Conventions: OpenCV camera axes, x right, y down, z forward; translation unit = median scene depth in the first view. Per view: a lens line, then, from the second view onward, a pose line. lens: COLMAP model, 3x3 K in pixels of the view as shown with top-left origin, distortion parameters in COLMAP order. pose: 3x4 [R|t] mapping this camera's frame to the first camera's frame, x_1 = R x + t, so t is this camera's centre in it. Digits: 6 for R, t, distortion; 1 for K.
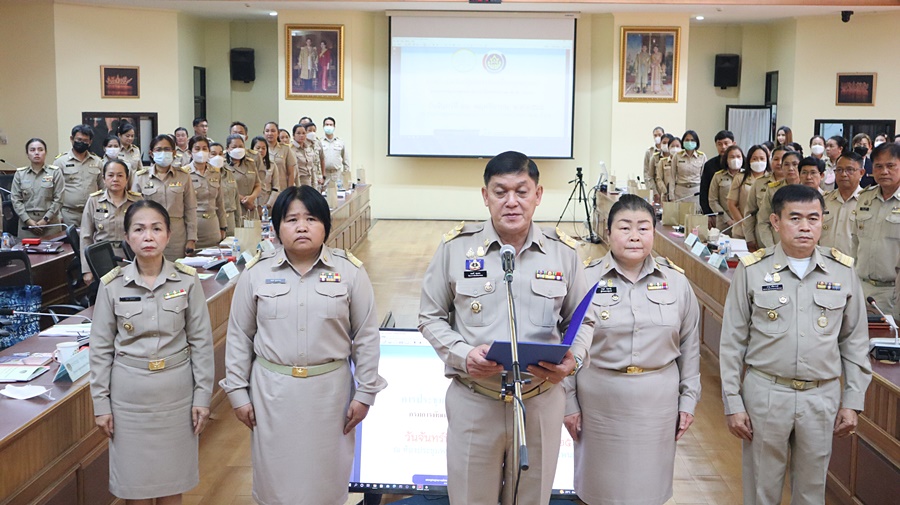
lens RADIAL K [[1115.9, 0, 450.0], [0, 1115.9, 252.5], [0, 0, 1]] dist [0.009581, 0.059923]
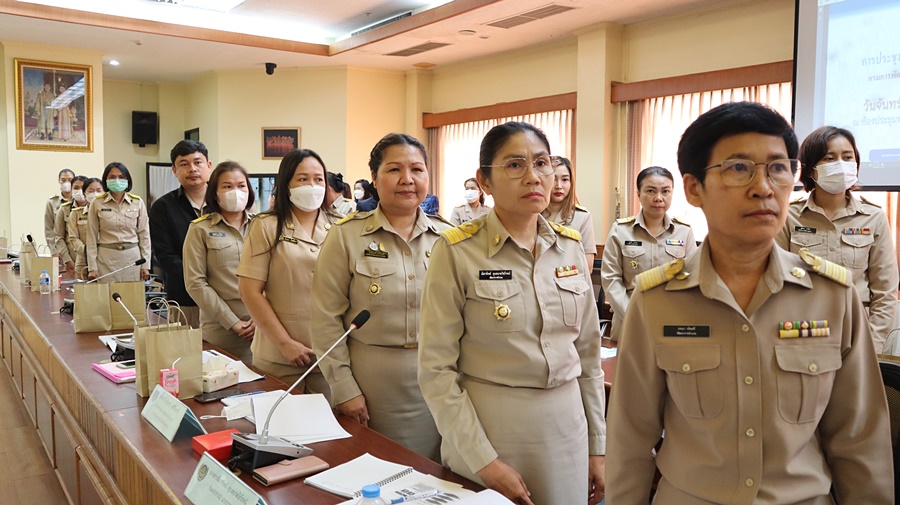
lens RADIAL K [[718.4, 0, 450.0], [0, 718.4, 252.5], [0, 0, 1]] dist [-0.092356, 0.081306]
pose [[0.786330, -0.050612, 0.615731, 0.083385], [0.077069, 0.996890, -0.016479, -0.026274], [-0.612981, 0.060411, 0.787784, 0.416569]]
